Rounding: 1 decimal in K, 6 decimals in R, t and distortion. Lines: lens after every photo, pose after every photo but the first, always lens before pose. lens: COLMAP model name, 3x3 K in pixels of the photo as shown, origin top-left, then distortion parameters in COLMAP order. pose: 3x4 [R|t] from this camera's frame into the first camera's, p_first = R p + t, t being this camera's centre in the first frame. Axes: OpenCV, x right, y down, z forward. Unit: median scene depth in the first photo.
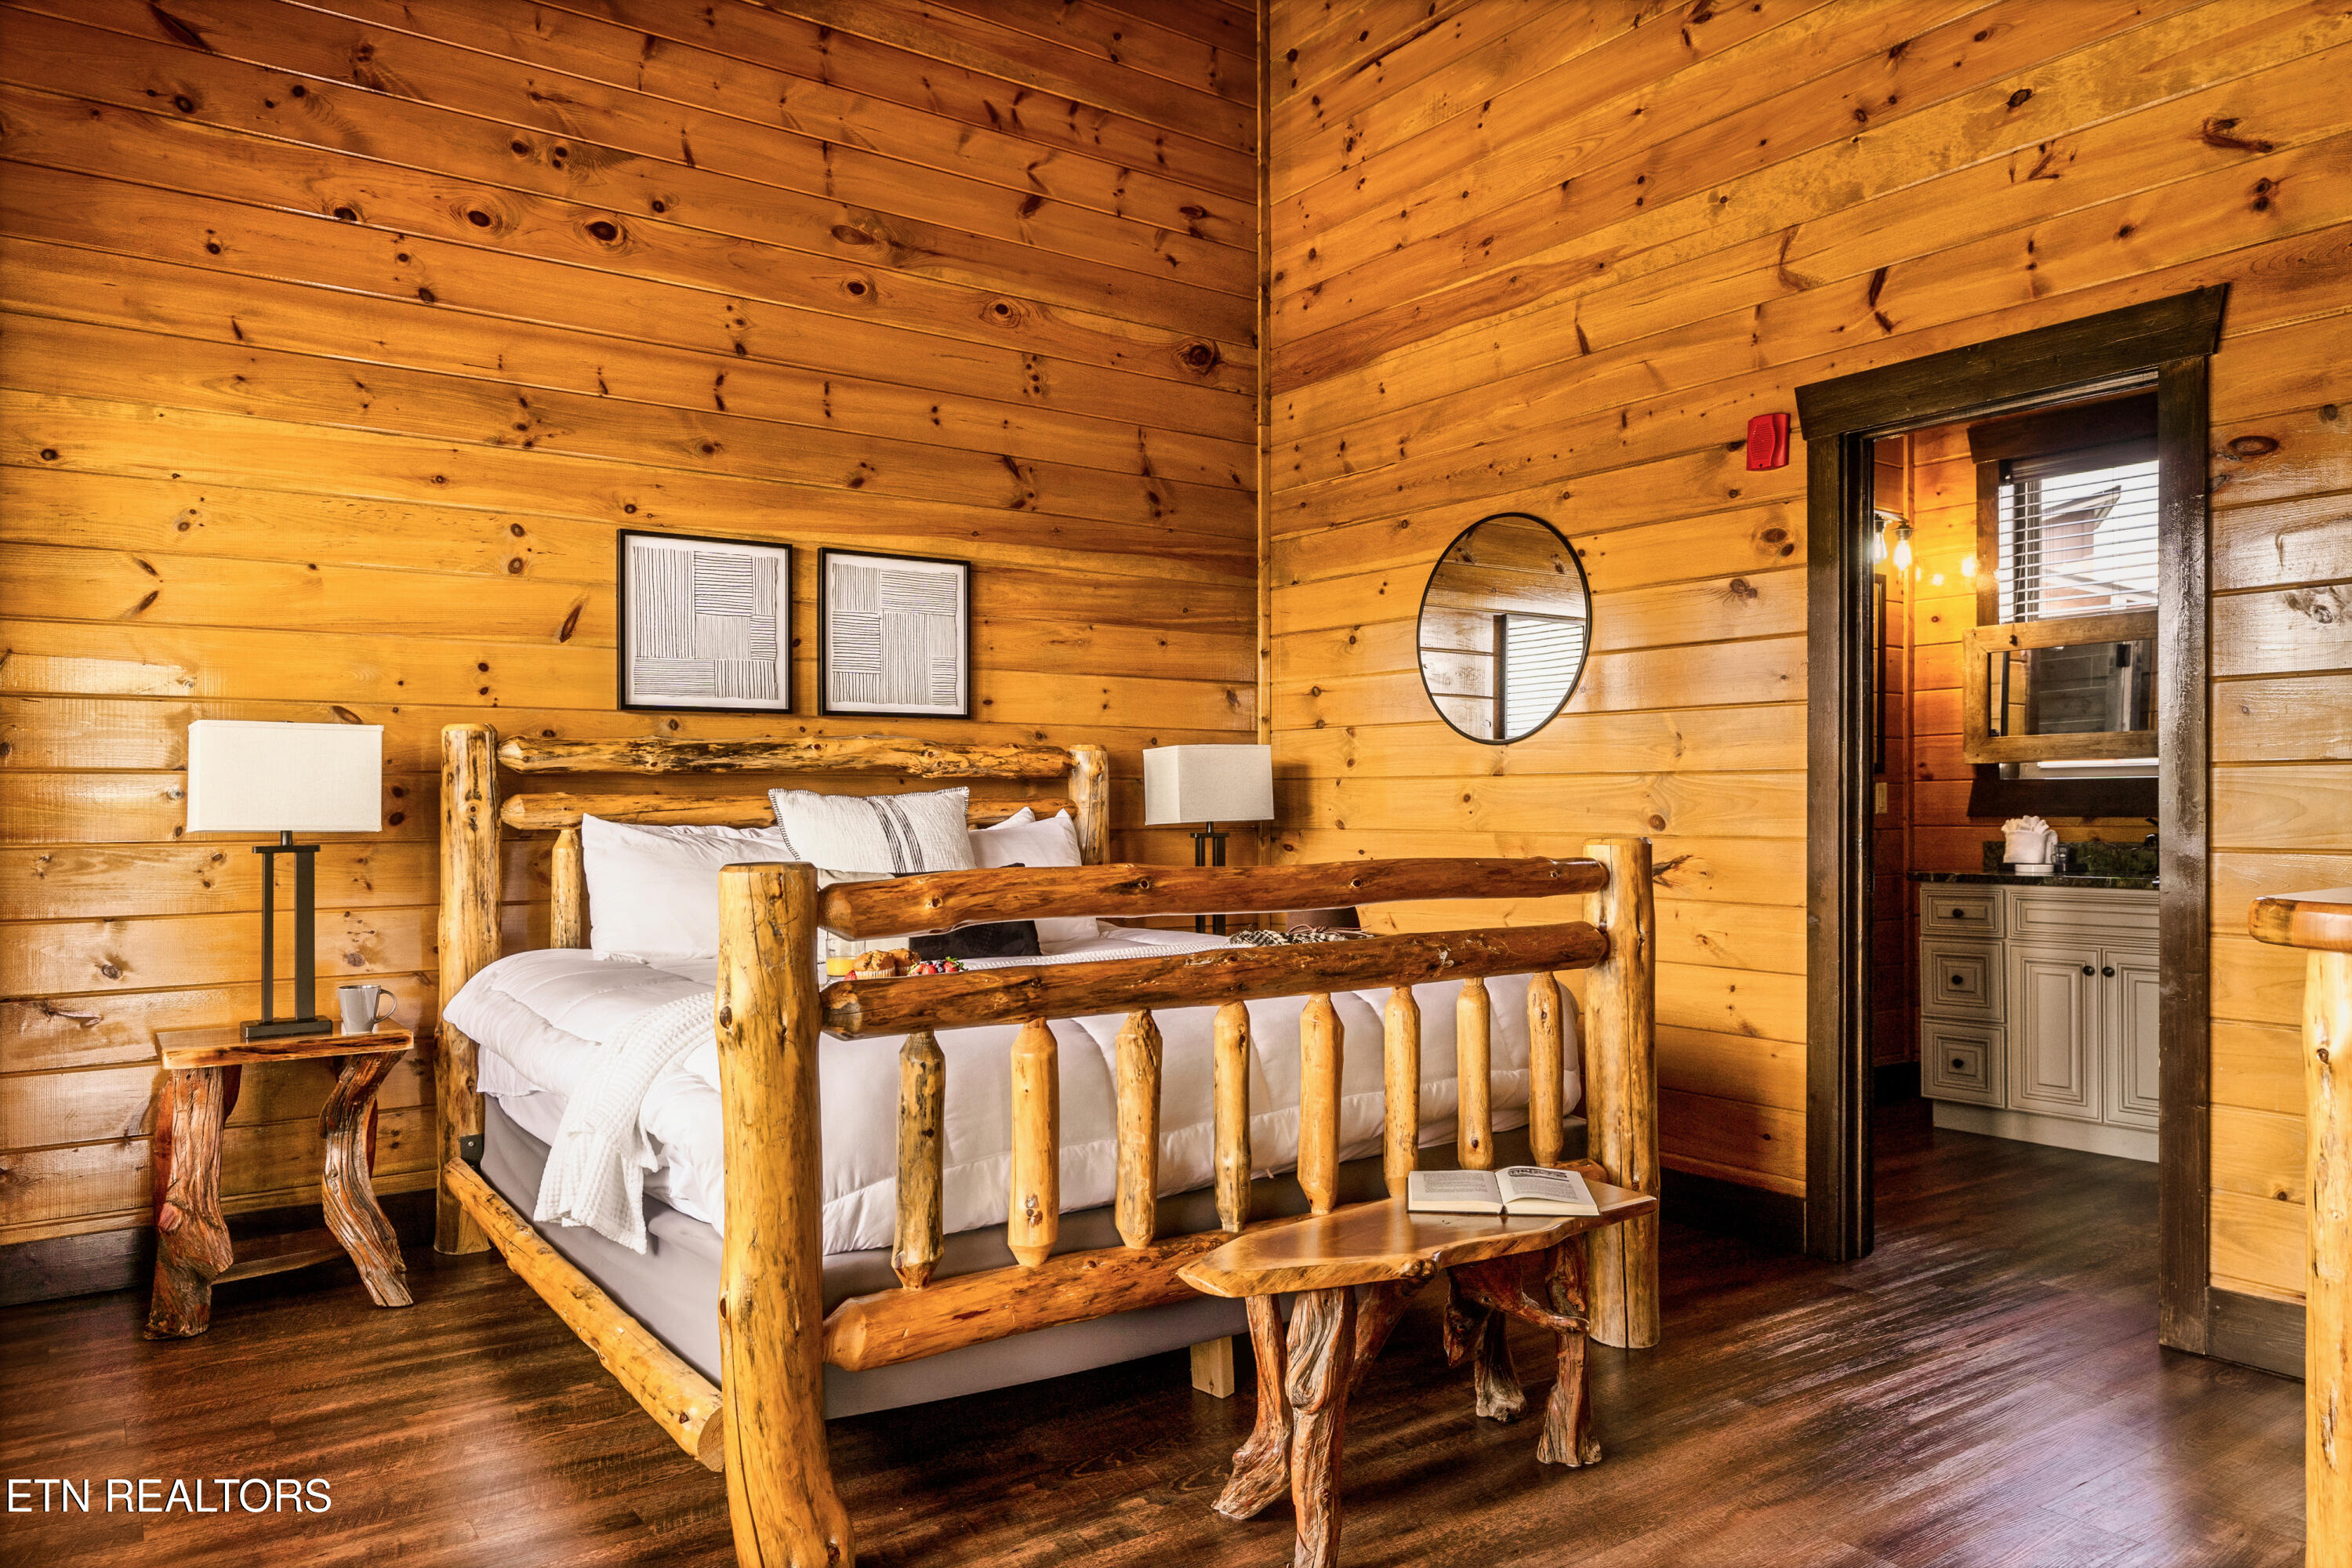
lens RADIAL K [[1583.3, 0, 1168.8], [0, 1583.3, 790.0], [0, 0, 1]] dist [0.007608, 0.003494]
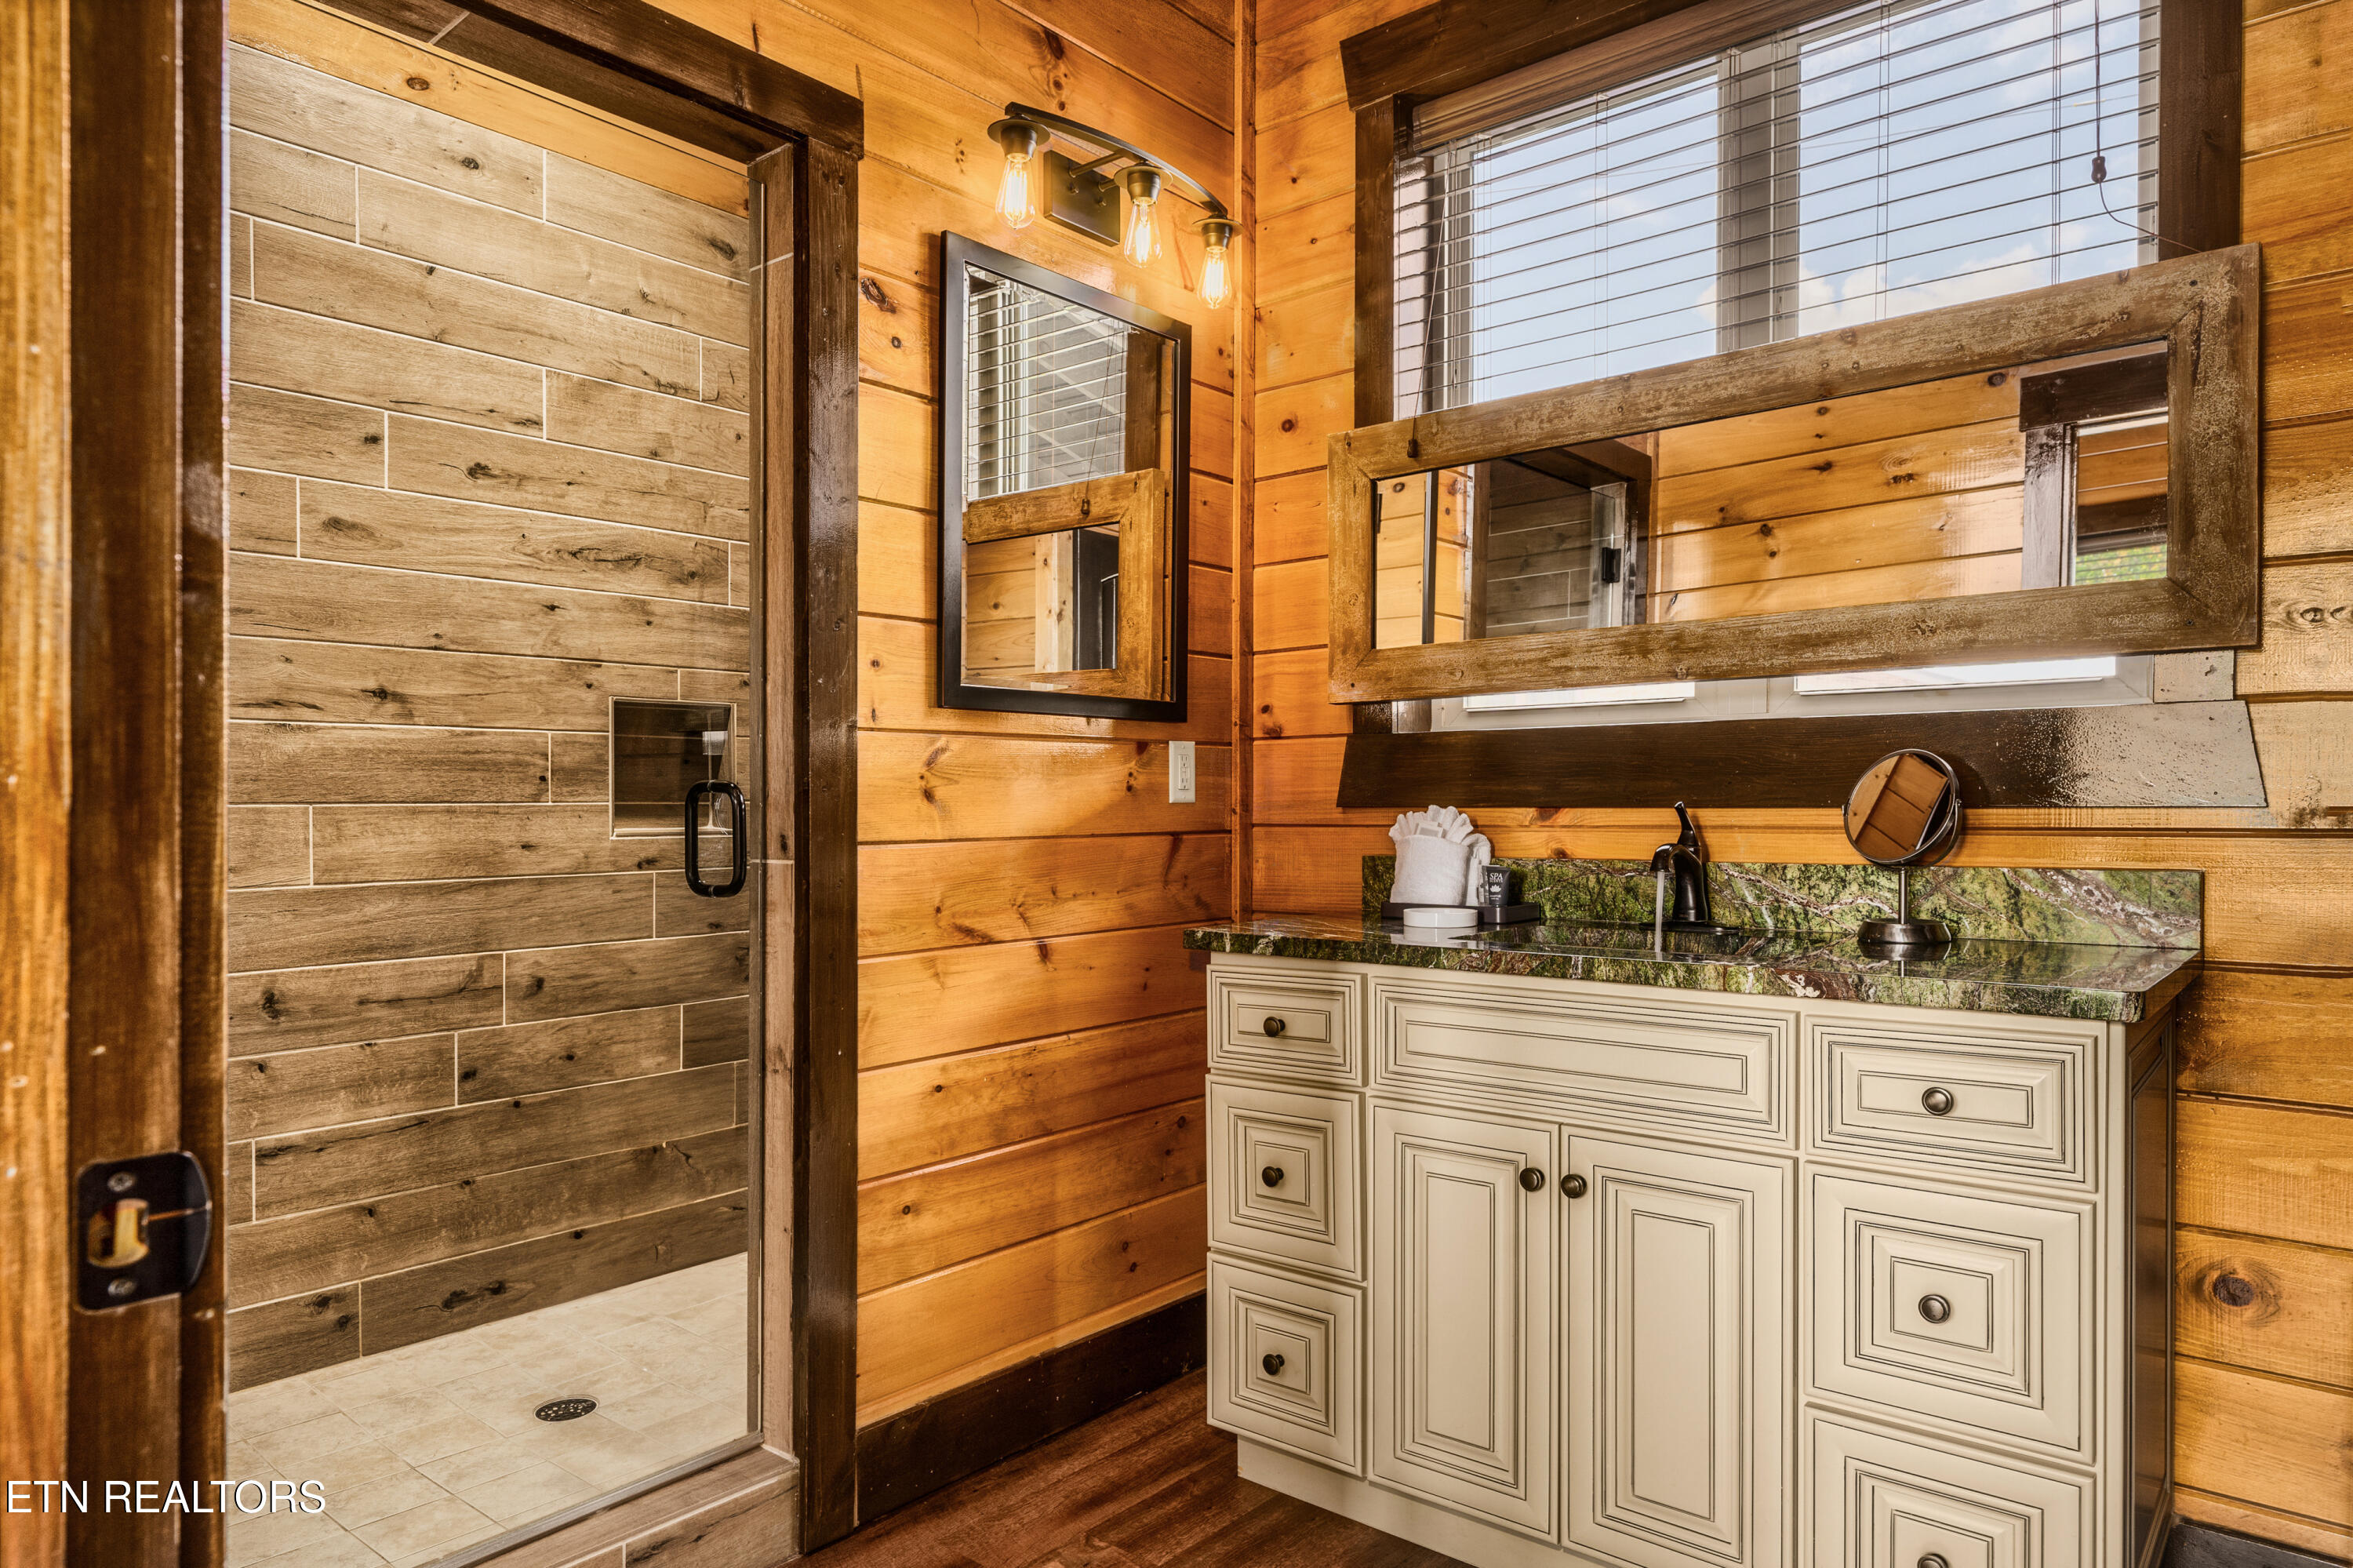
lens RADIAL K [[1462.4, 0, 1182.7], [0, 1462.4, 792.0], [0, 0, 1]] dist [-0.000747, -0.000182]
pose [[0.967208, 0.005366, 0.253929, 0.170278], [-0.005730, 0.999983, 0.000693, 0.005891], [-0.253921, -0.002125, 0.967223, 0.283146]]
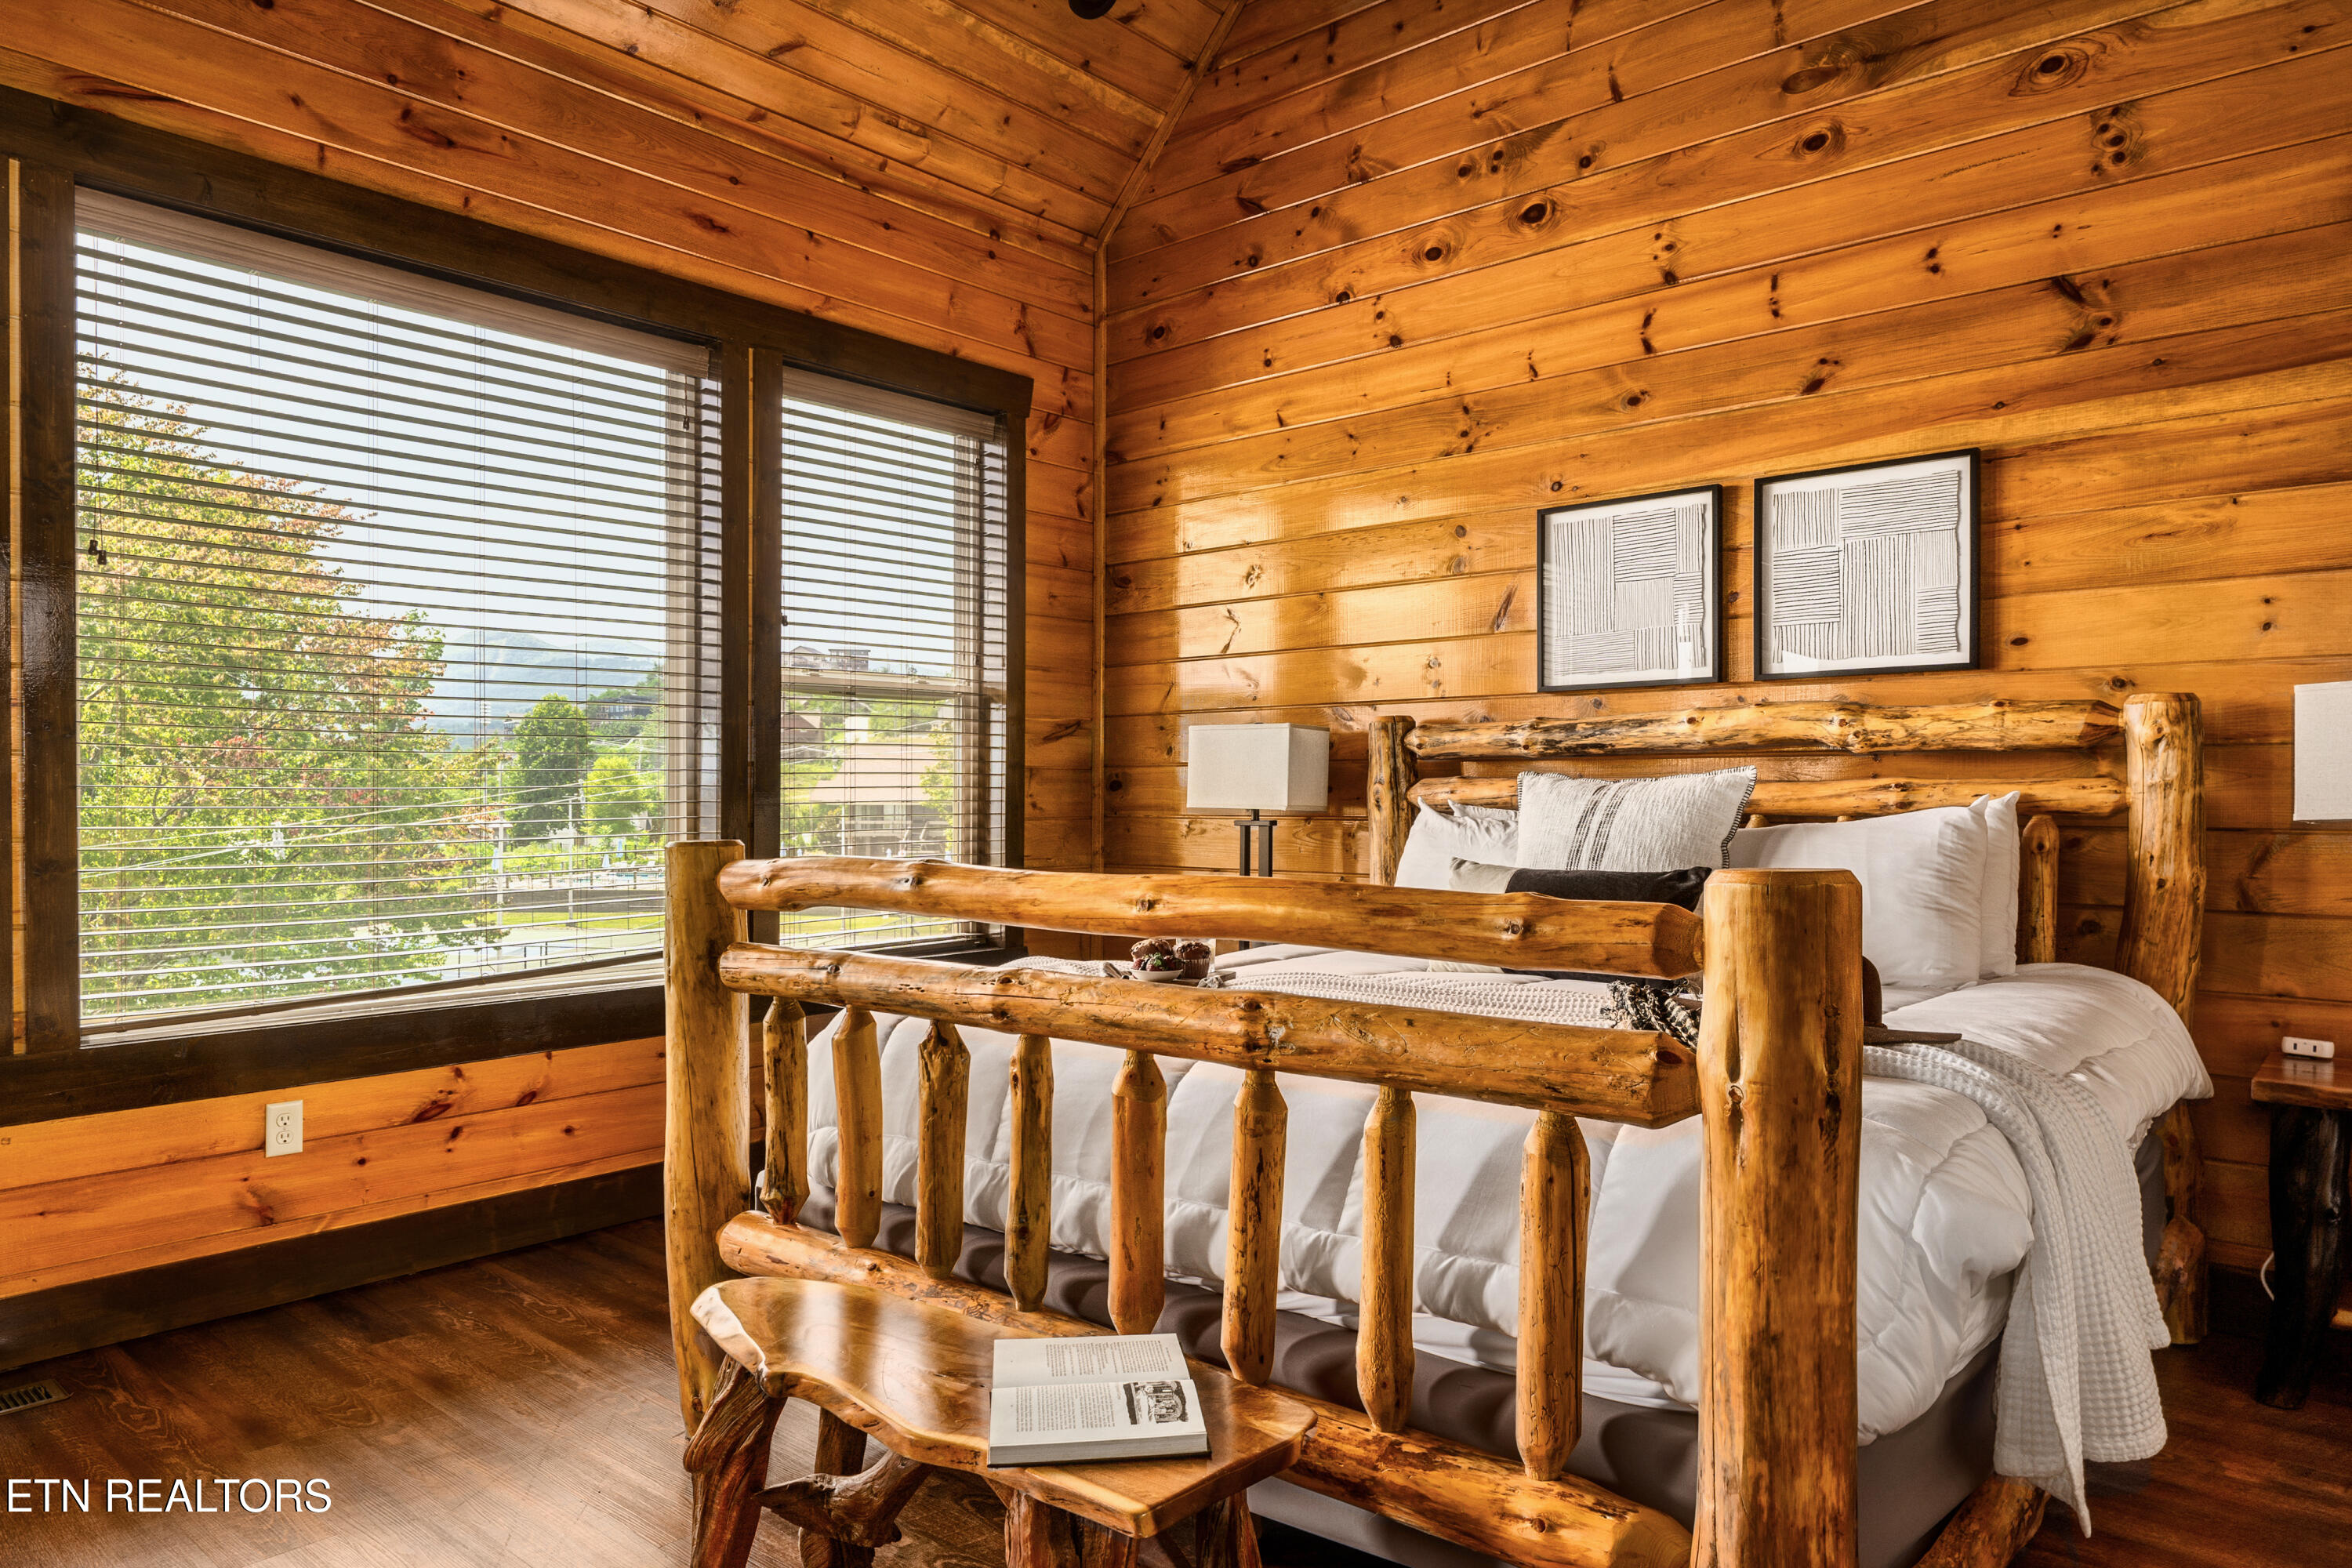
lens RADIAL K [[1485.8, 0, 1174.3], [0, 1485.8, 788.3], [0, 0, 1]] dist [0.005016, 0.001133]
pose [[0.243420, 0.002807, -0.969917, 0.513576], [0.012042, 0.999910, 0.005916, 0.001303], [0.969846, -0.013120, 0.243364, 0.564004]]
